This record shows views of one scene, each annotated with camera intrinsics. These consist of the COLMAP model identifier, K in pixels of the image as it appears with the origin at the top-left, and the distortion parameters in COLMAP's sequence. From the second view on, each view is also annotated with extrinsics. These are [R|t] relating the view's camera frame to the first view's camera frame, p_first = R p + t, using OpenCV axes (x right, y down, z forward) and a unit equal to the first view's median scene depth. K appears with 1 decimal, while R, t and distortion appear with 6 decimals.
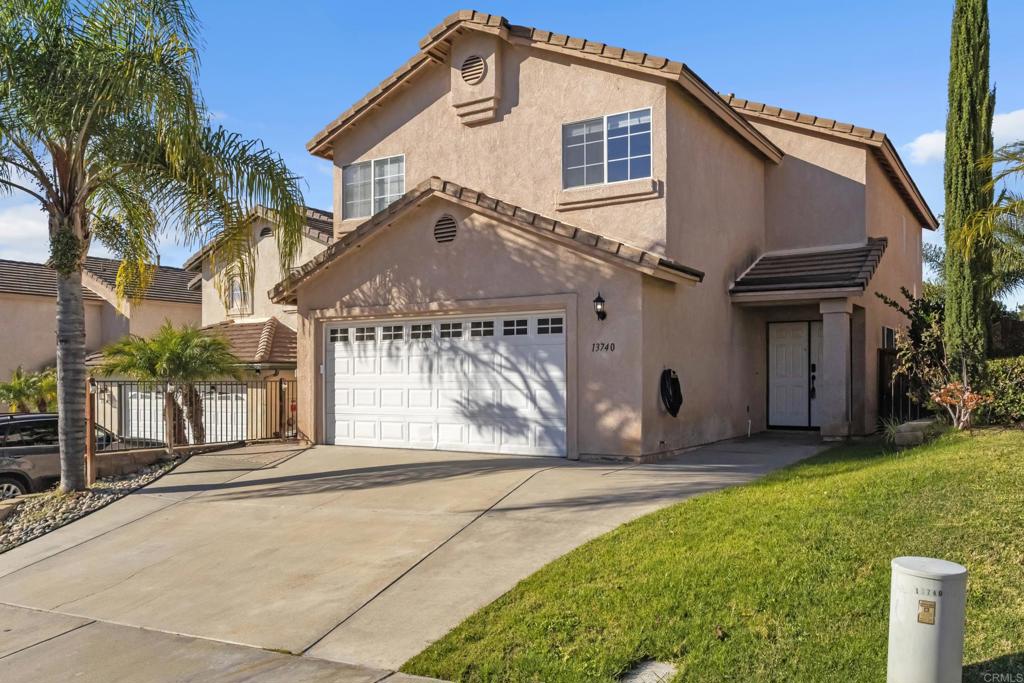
lens RADIAL K [[819.3, 0, 516.5], [0, 819.3, 415.4], [0, 0, 1]] dist [0.001810, 0.002337]
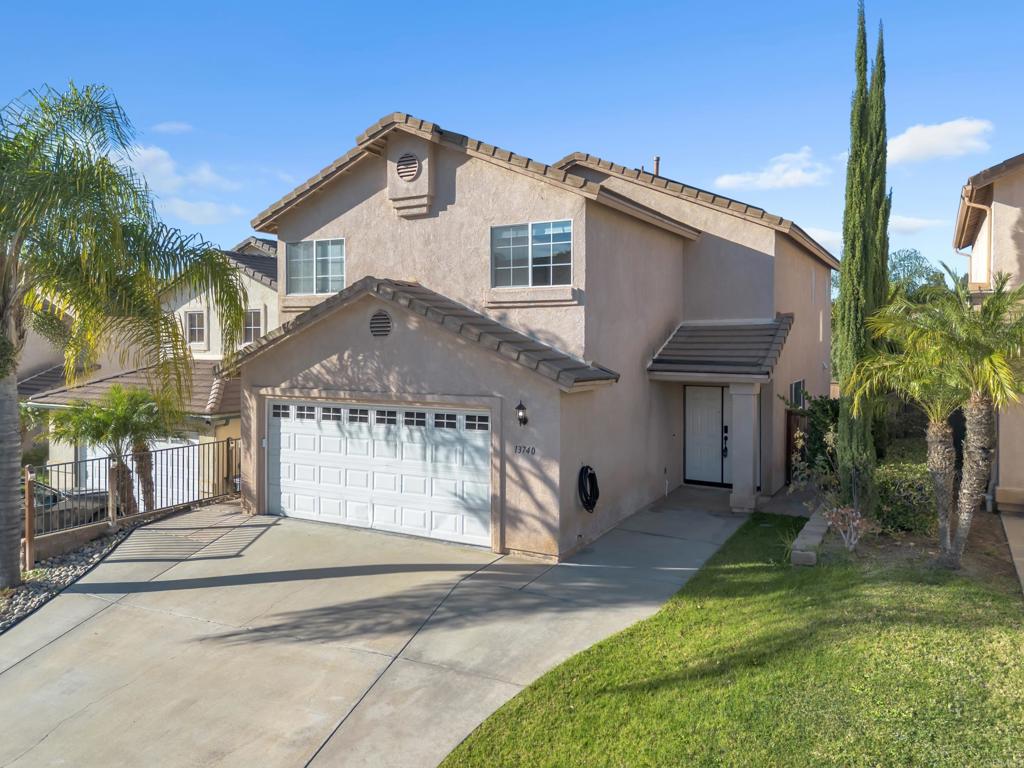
lens RADIAL K [[741.7, 0, 512.0], [0, 741.7, 384.0], [0, 0, 1]] dist [0.088520, -0.098708]
pose [[0.998783, 0.003480, 0.049195, 0.035901], [-0.003936, 0.999950, 0.009161, -0.156636], [-0.049161, -0.009344, 0.998747, 0.027244]]
